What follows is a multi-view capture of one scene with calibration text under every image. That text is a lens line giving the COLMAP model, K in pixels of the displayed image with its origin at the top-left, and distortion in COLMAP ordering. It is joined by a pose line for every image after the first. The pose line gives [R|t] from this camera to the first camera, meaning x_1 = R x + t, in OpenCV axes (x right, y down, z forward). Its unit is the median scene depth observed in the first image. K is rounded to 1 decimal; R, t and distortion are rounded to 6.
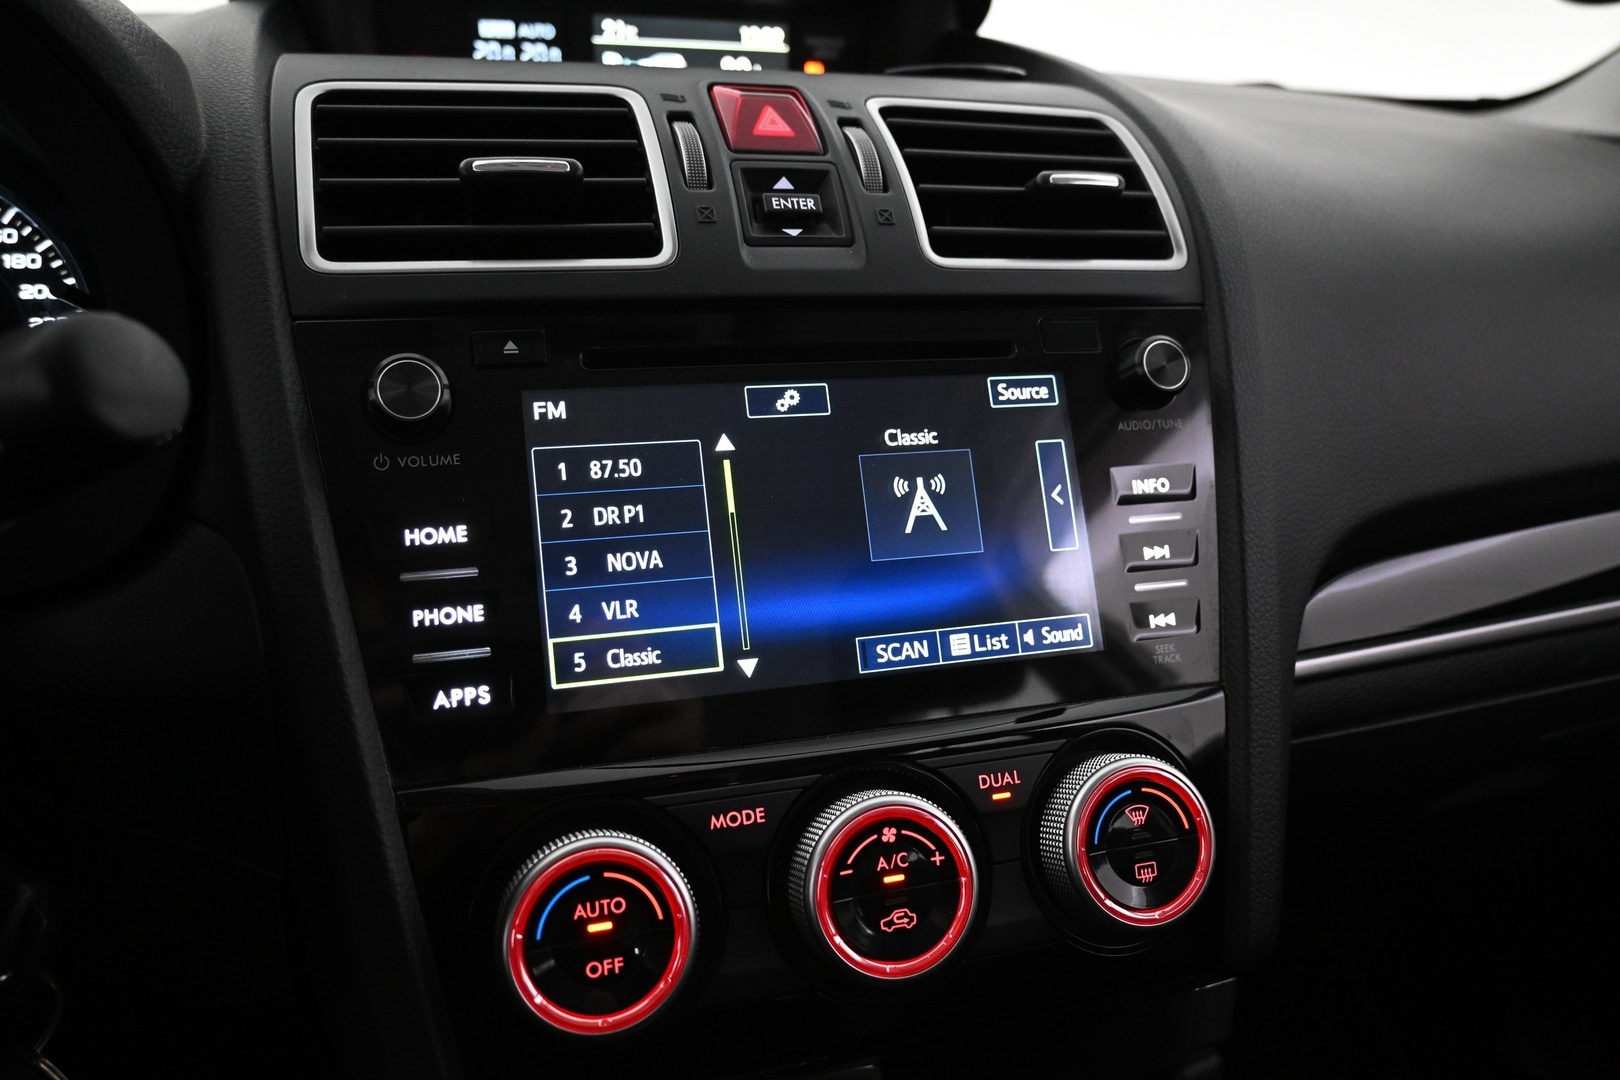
lens RADIAL K [[1286.0, 0, 802.1], [0, 1286.0, 554.3], [0, 0, 1]] dist [-0.000602, 0.001516]
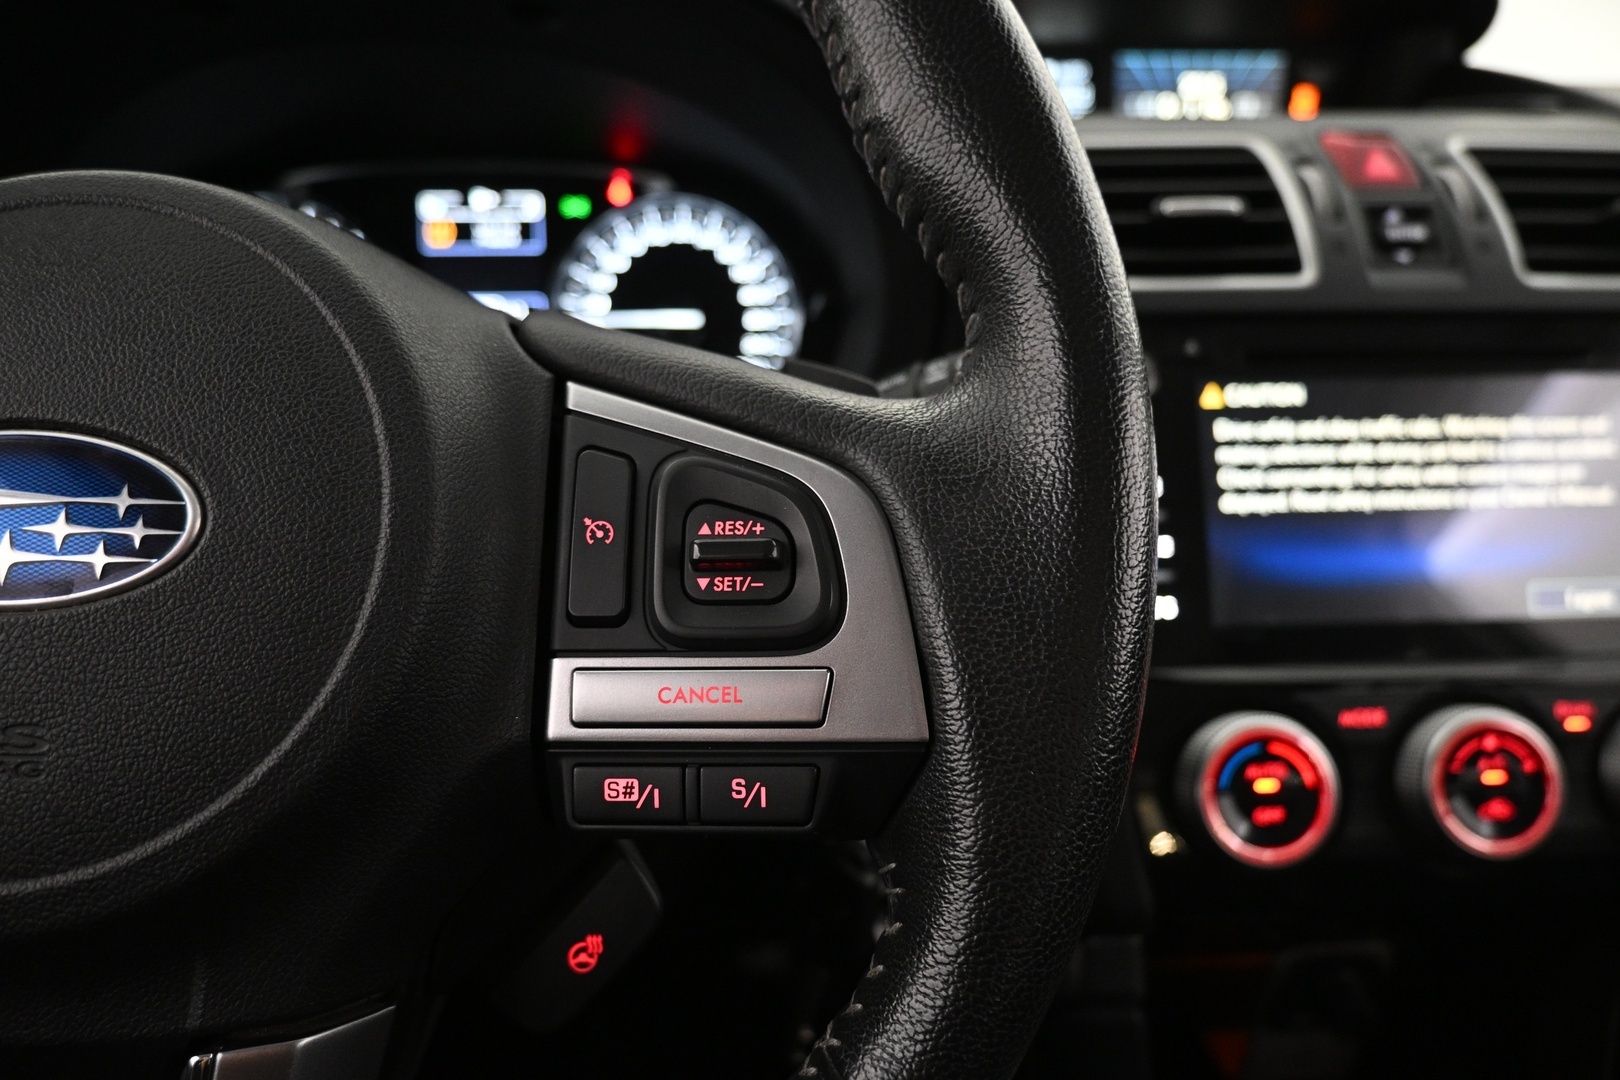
lens RADIAL K [[1111.0, 0, 810.0], [0, 1111.0, 540.0], [0, 0, 1]] dist [0.009540, 0.003704]
pose [[0.966432, 0.069498, -0.247345, -0.279187], [-0.059440, 0.997081, 0.047911, 0.004276], [0.249953, -0.031600, 0.967742, -0.194258]]
